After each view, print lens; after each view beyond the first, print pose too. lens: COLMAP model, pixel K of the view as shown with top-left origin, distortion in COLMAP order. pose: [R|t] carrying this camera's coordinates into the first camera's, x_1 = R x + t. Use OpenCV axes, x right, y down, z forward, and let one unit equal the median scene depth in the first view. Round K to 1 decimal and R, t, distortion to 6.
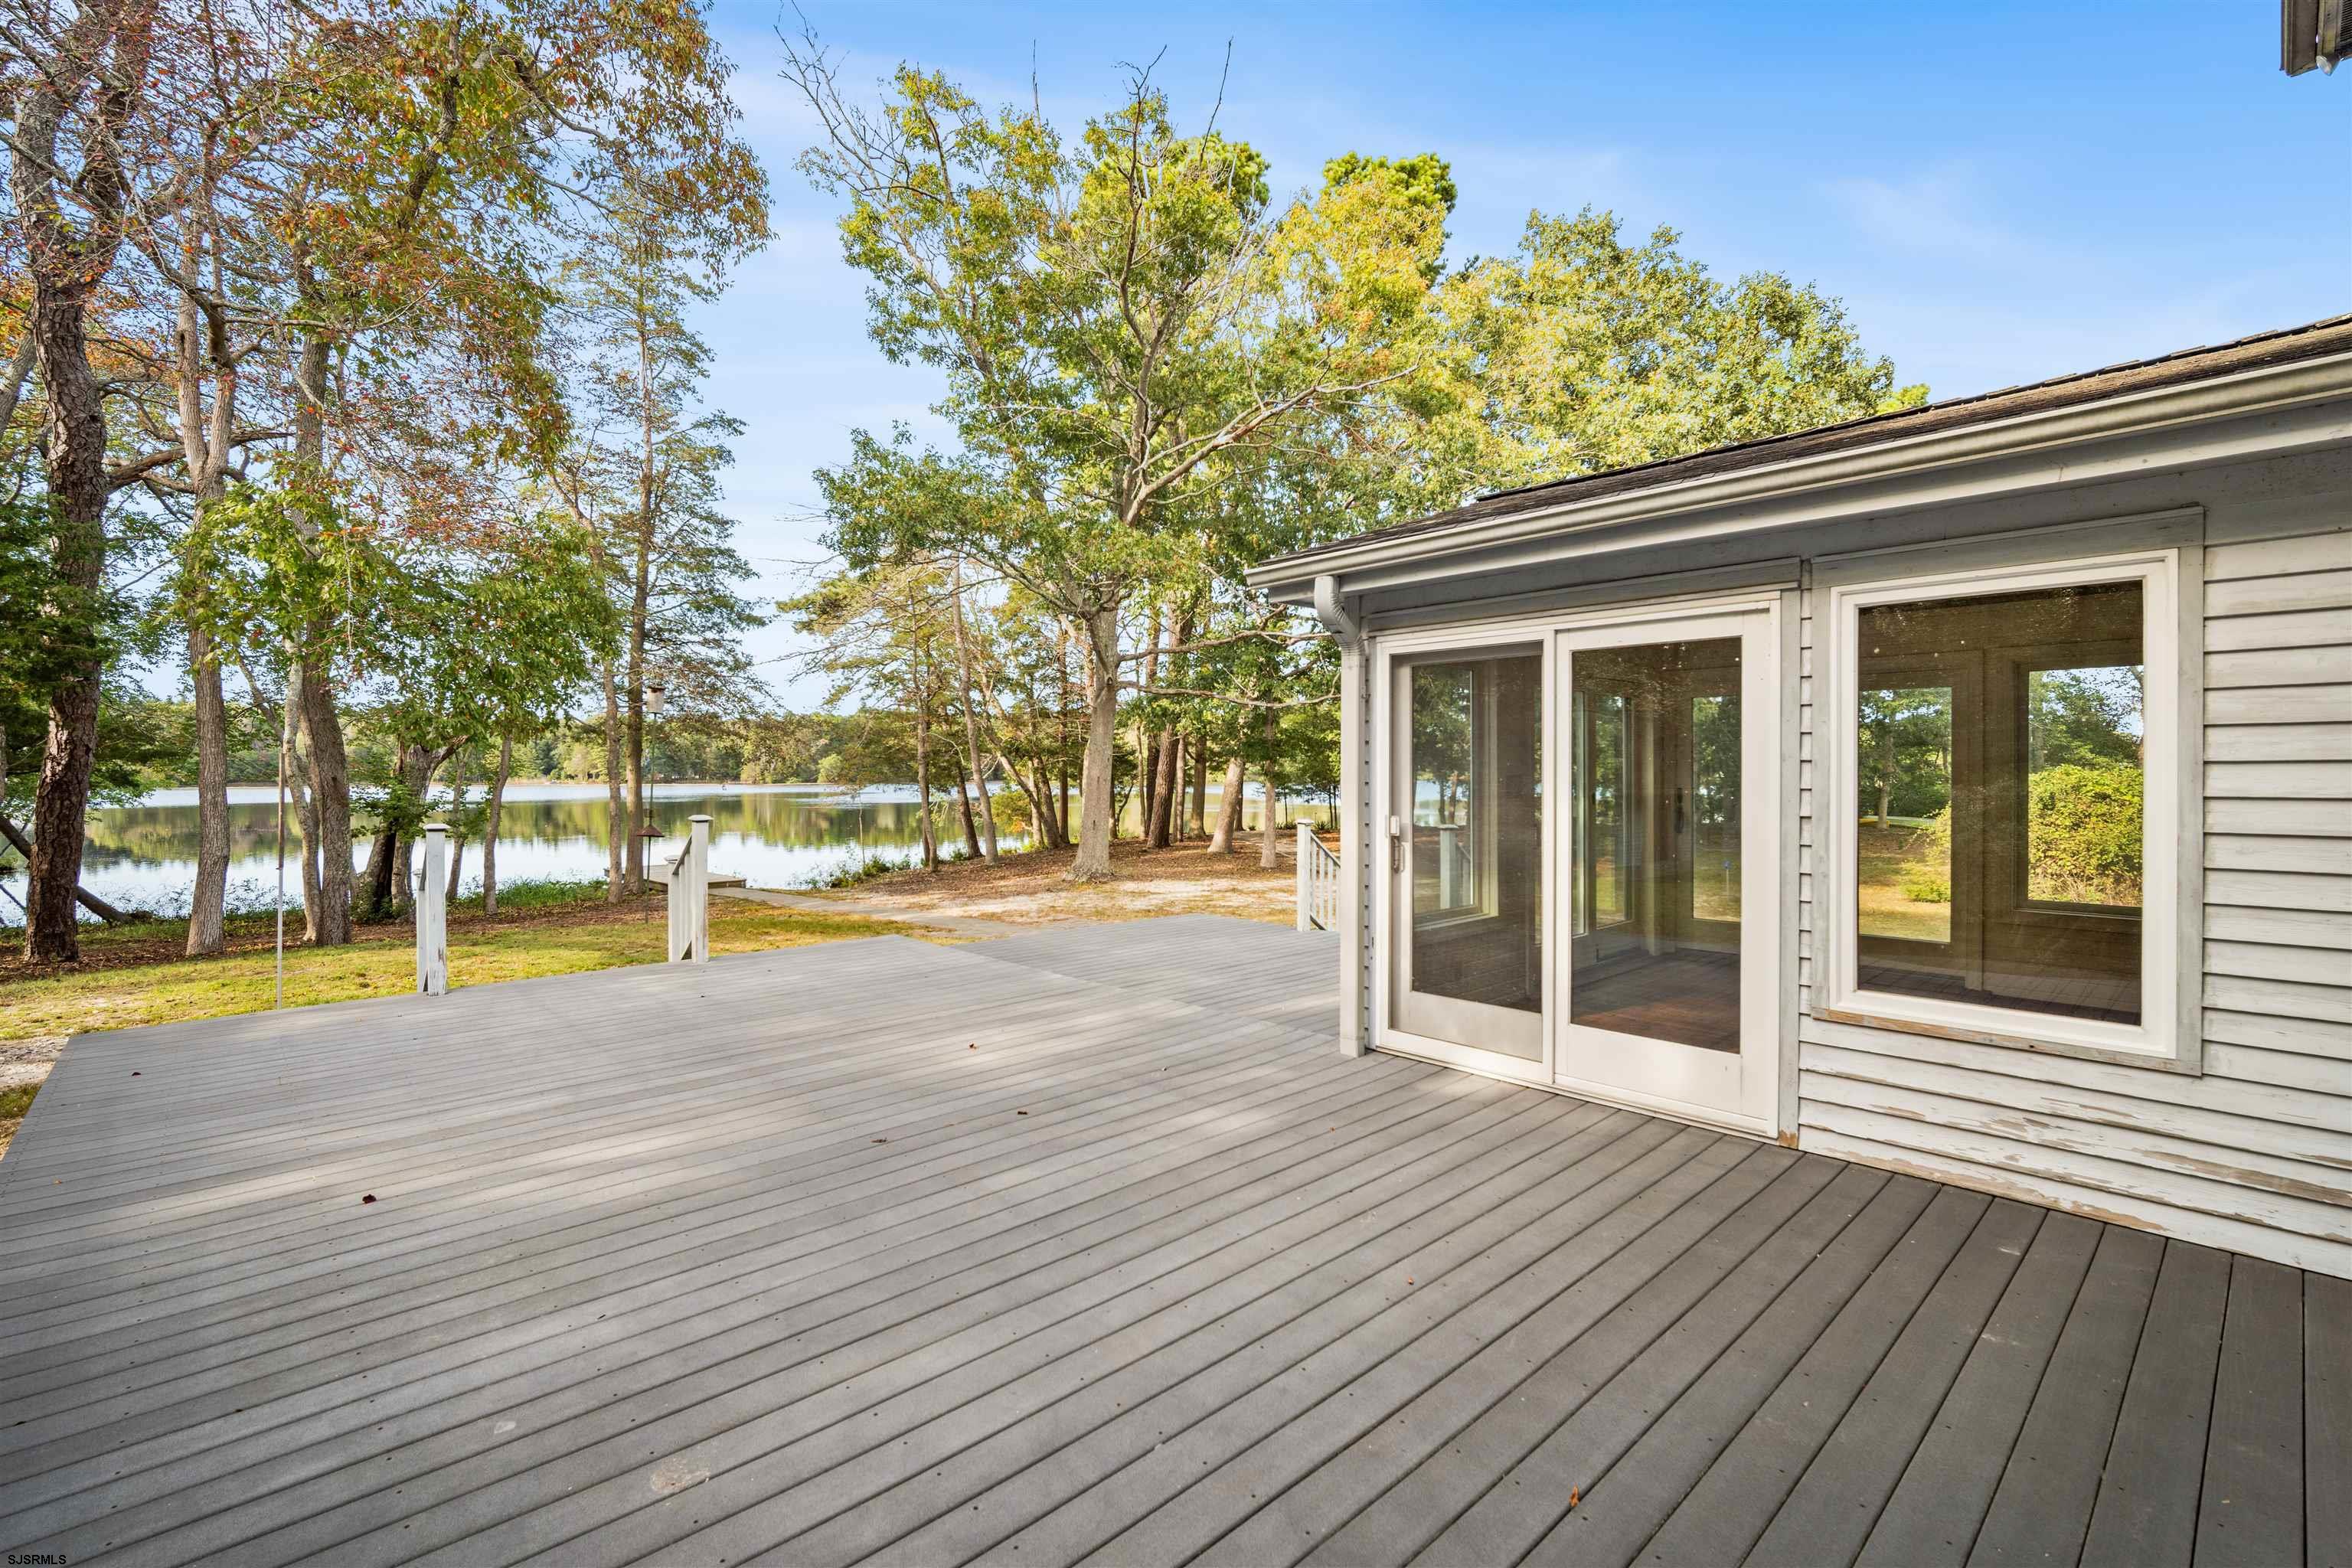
lens RADIAL K [[1043.8, 0, 1173.8], [0, 1043.8, 766.6], [0, 0, 1]] dist [-0.000601, -0.000696]
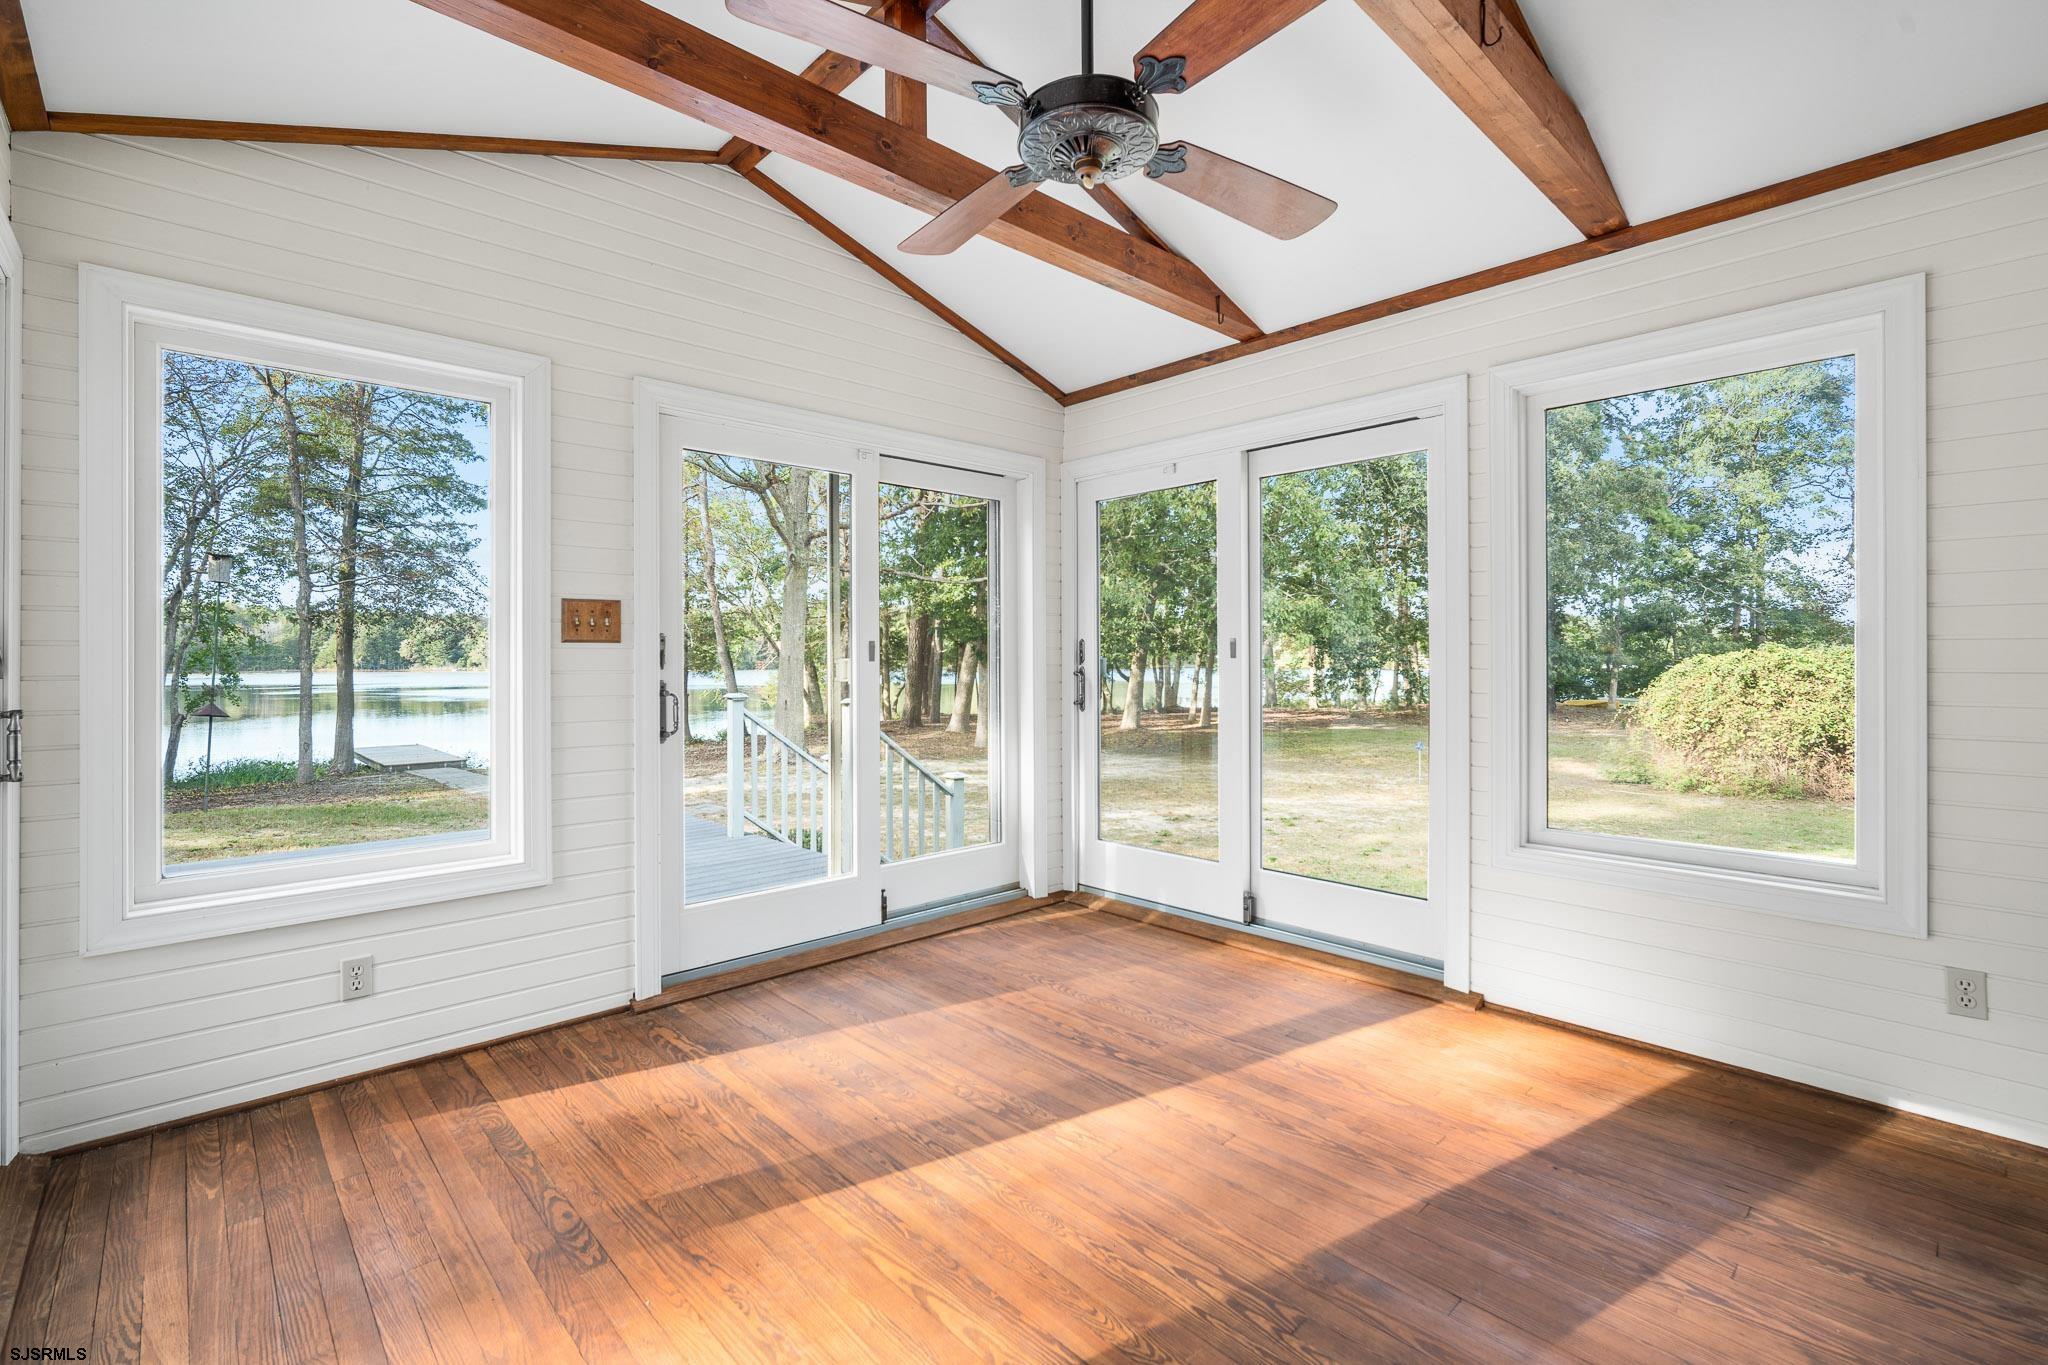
lens RADIAL K [[911.0, 0, 1025.2], [0, 911.0, 658.4], [0, 0, 1]] dist [-0.002263, -0.000124]
pose [[0.999994, -0.001428, 0.003123, 0.129330], [0.001419, 0.999995, 0.002902, 0.008011], [-0.003127, -0.002897, 0.999991, 0.126885]]
